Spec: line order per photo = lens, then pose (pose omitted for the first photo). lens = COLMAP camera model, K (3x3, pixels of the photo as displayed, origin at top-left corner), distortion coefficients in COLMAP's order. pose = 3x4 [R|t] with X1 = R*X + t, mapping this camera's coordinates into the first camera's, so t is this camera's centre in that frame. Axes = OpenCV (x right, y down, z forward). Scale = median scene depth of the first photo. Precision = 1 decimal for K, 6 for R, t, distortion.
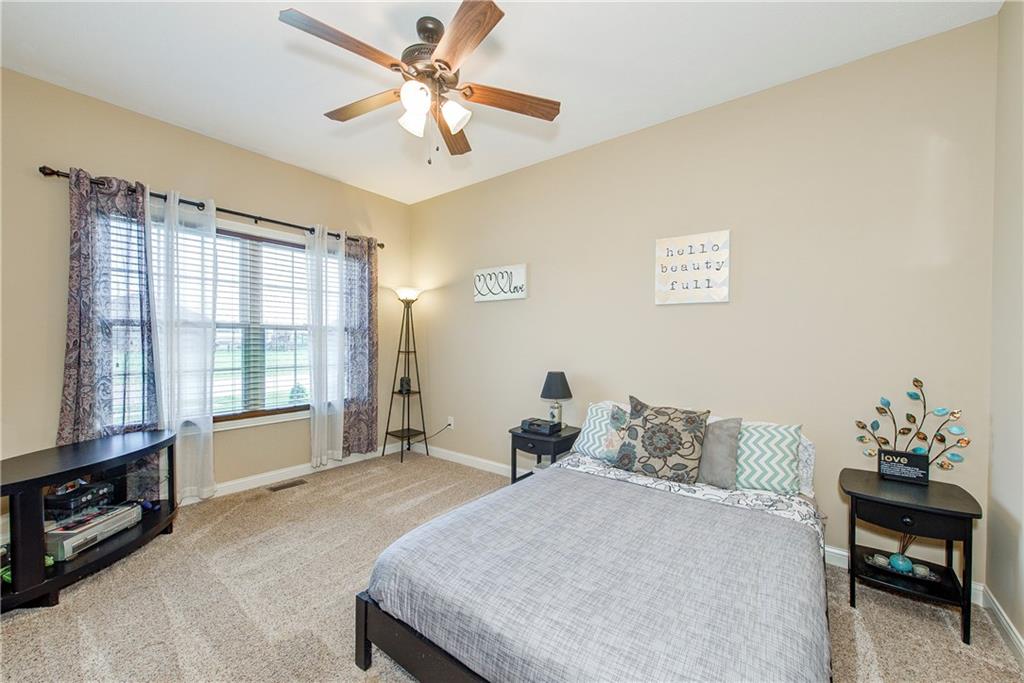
lens RADIAL K [[400.4, 0, 509.0], [0, 400.4, 342.0], [0, 0, 1]] dist [0.004233, -0.001067]
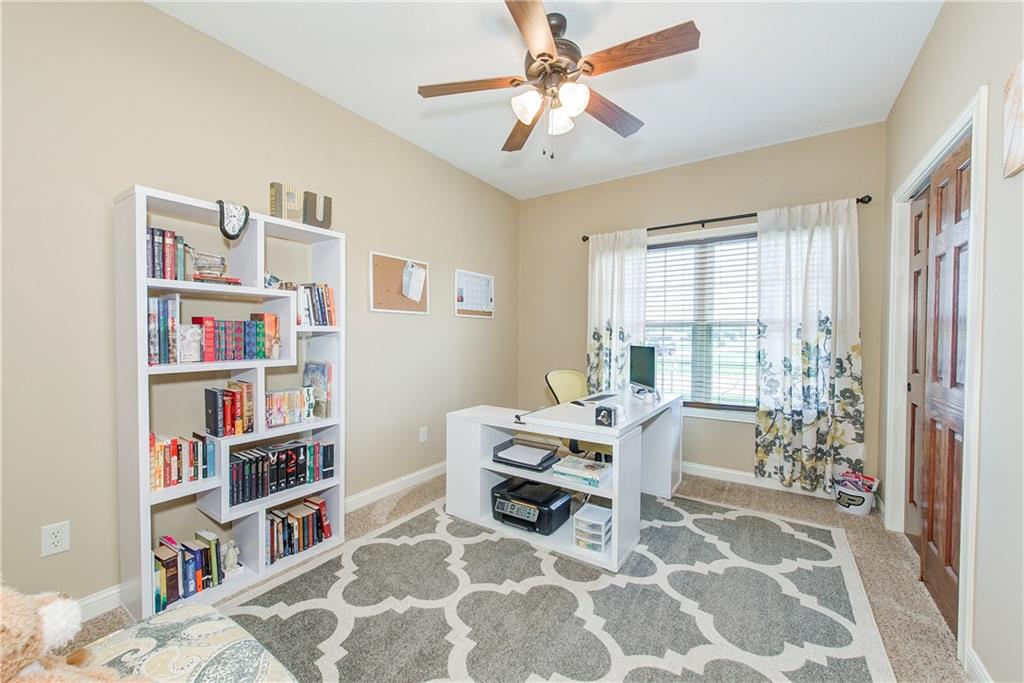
lens RADIAL K [[400.4, 0, 513.3], [0, 400.4, 344.1], [0, 0, 1]] dist [0.004233, -0.001067]
pose [[0.075956, 0.019423, -0.996922, 0.390099], [-0.018011, 0.999674, 0.018104, 0.003990], [0.996949, 0.016580, 0.076281, 0.420068]]
